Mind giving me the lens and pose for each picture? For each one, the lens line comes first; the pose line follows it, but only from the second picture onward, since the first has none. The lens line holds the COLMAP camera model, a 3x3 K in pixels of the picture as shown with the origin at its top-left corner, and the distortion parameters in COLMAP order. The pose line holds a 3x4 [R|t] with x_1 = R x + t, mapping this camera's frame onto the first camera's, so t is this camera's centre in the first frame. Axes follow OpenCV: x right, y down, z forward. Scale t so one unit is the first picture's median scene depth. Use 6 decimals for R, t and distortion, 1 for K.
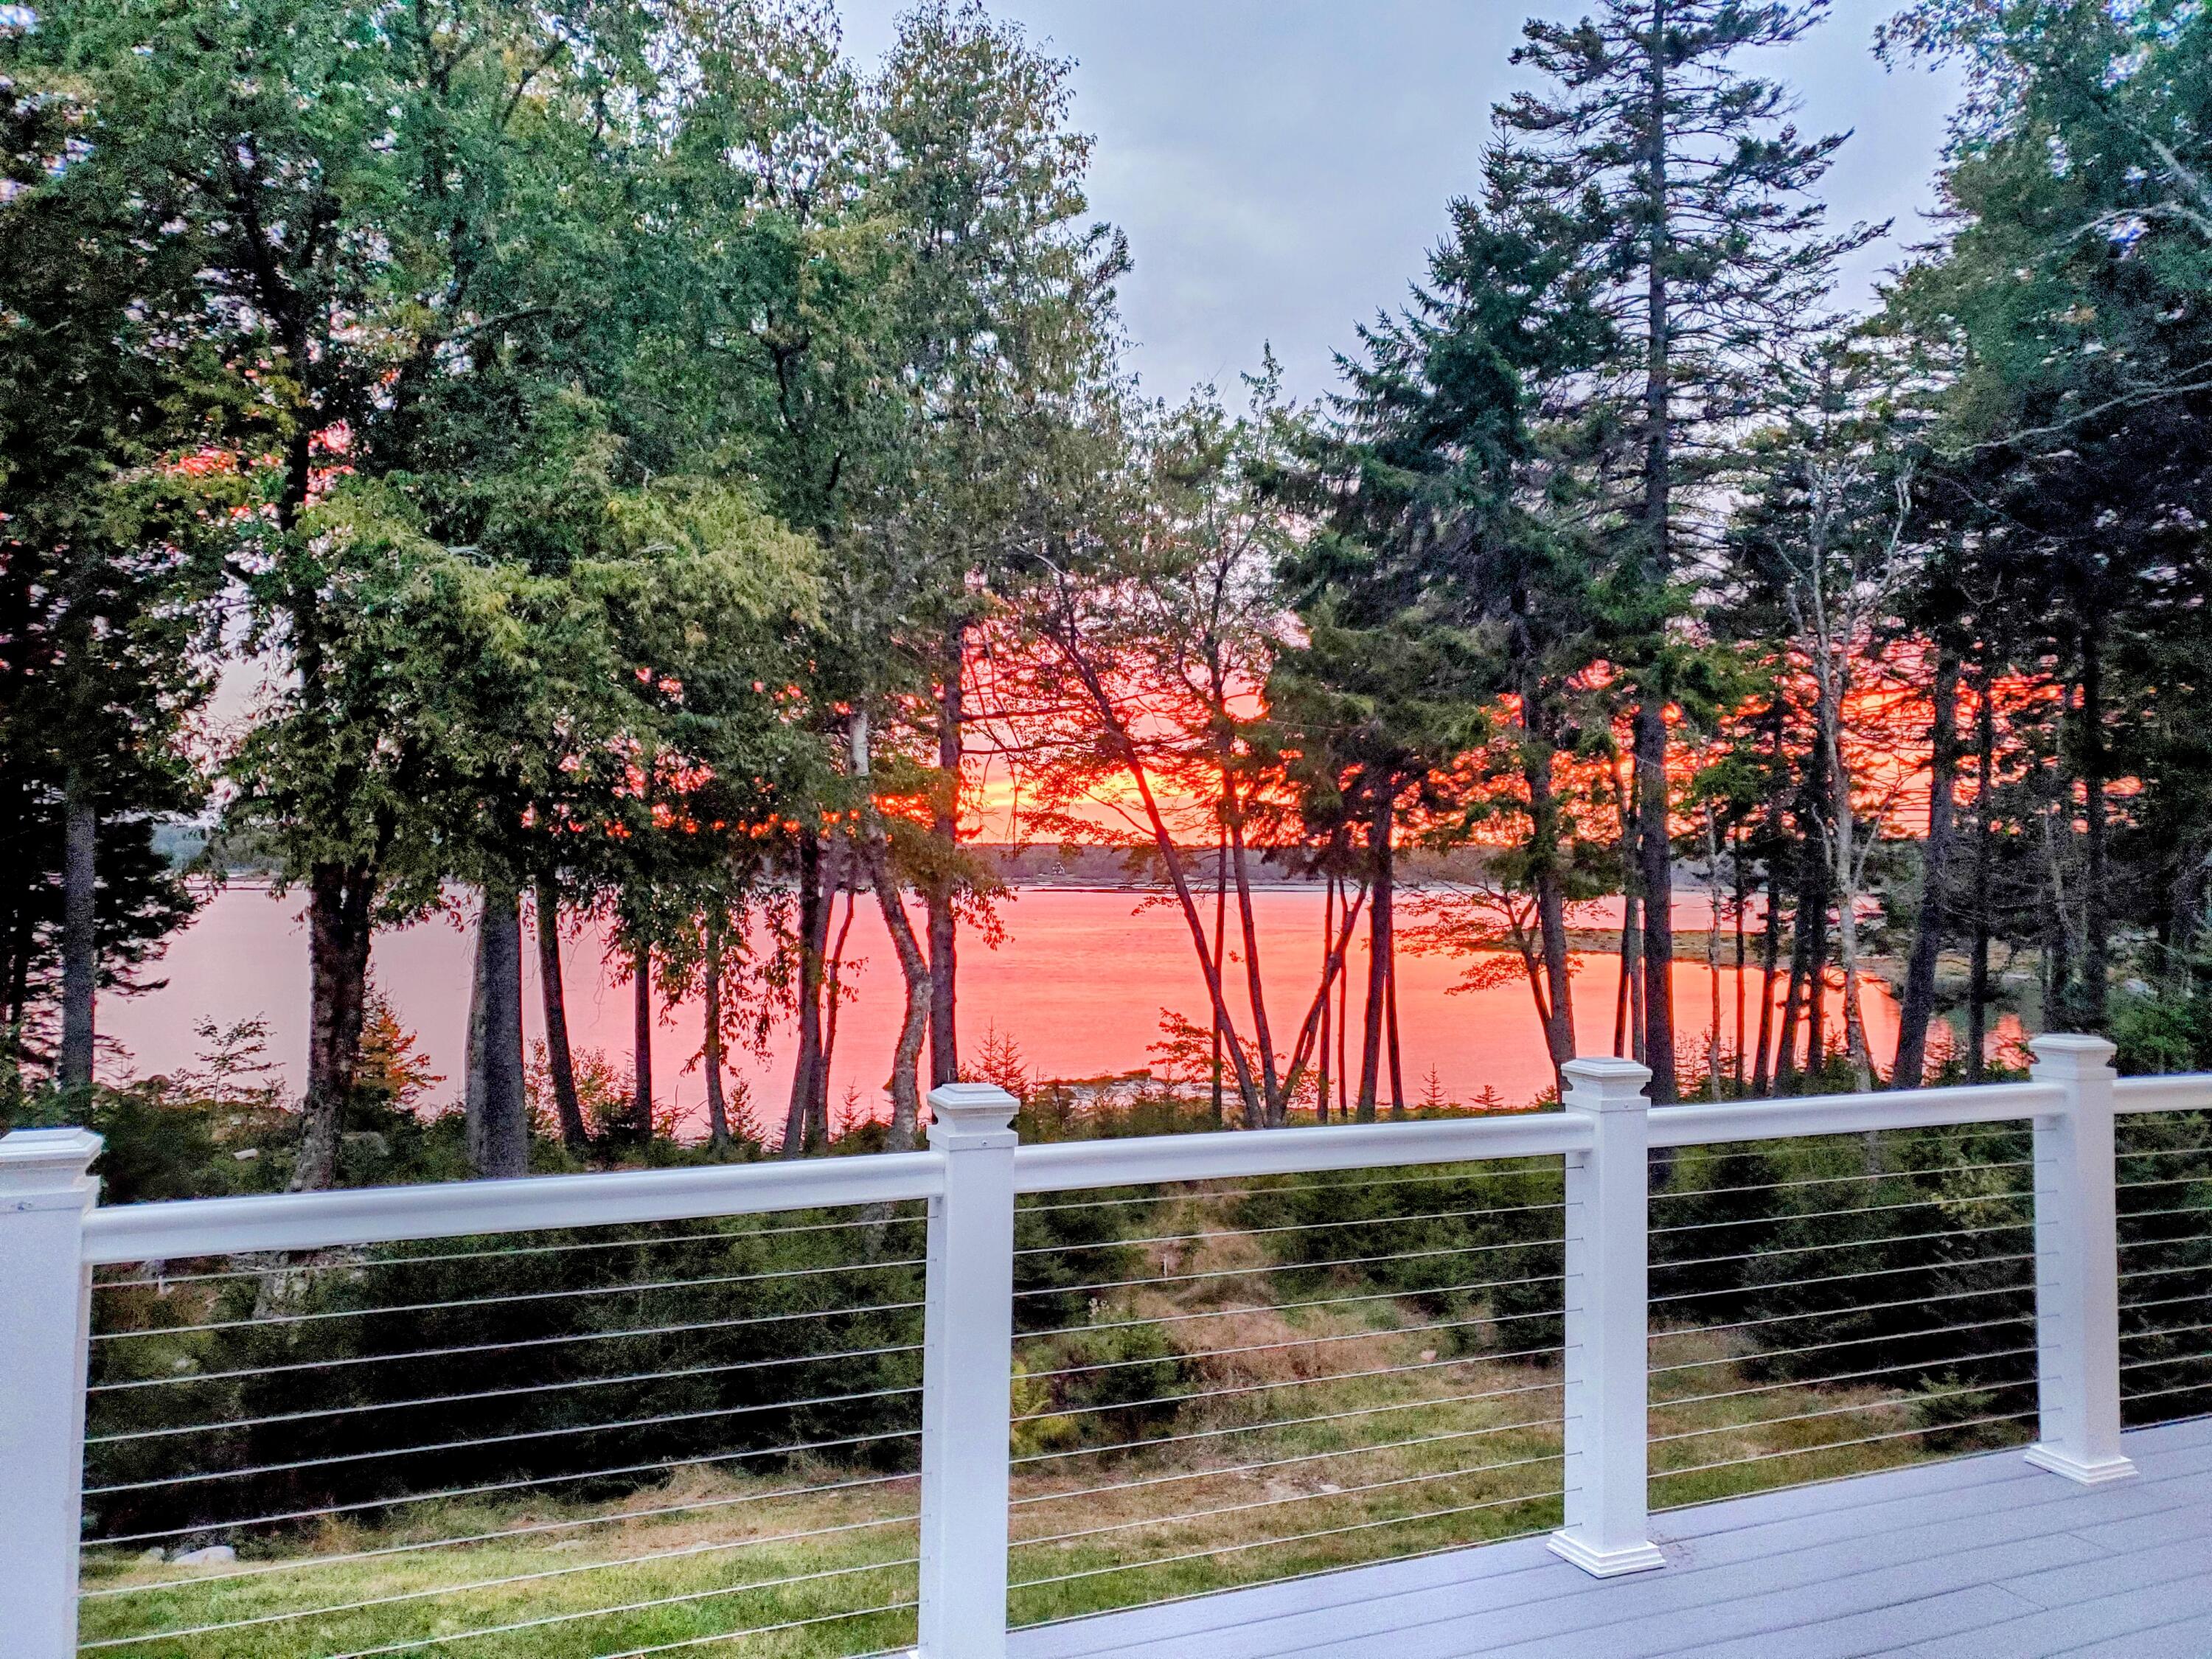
lens RADIAL K [[1614.3, 0, 1106.0], [0, 1614.3, 829.5], [0, 0, 1]] dist [-0.007962, -0.005358]
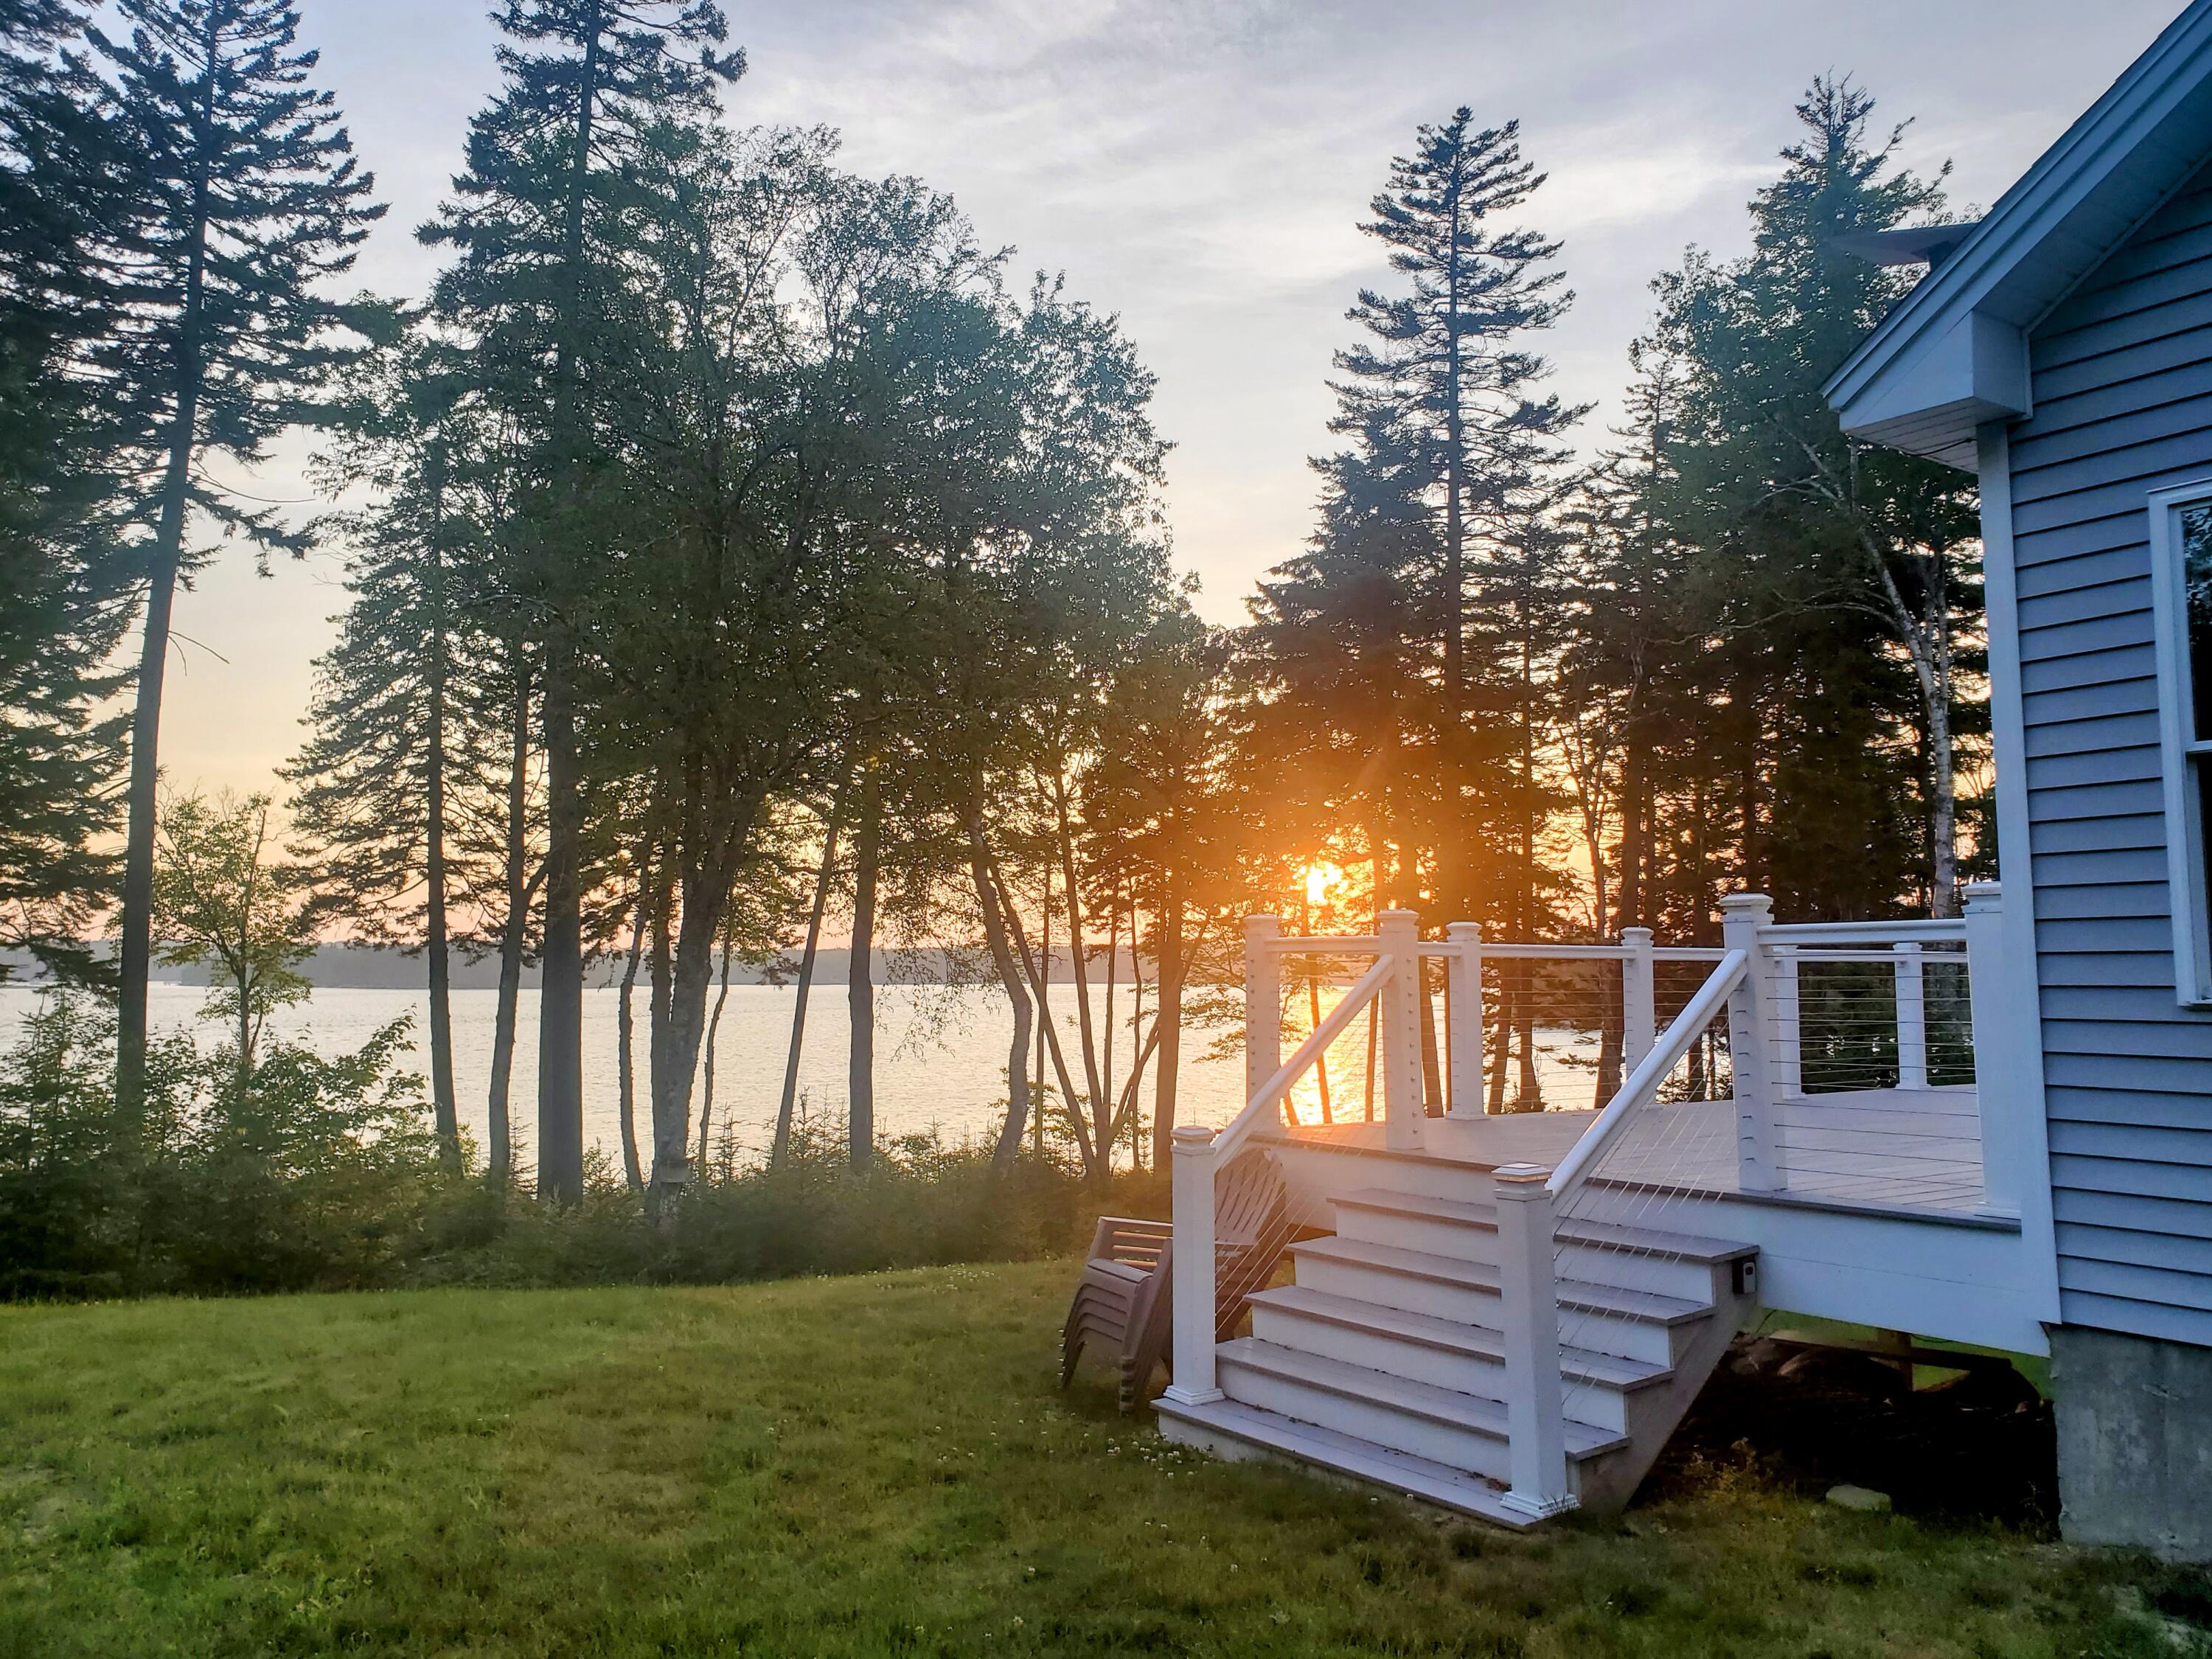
lens RADIAL K [[1704.6, 0, 1106.0], [0, 1704.6, 829.5], [0, 0, 1]] dist [0.003755, 0.000738]
pose [[0.970339, 0.009390, 0.241566, -0.291579], [0.005825, 0.998047, -0.062194, 0.027118], [-0.241678, 0.061756, 0.968389, -0.300776]]
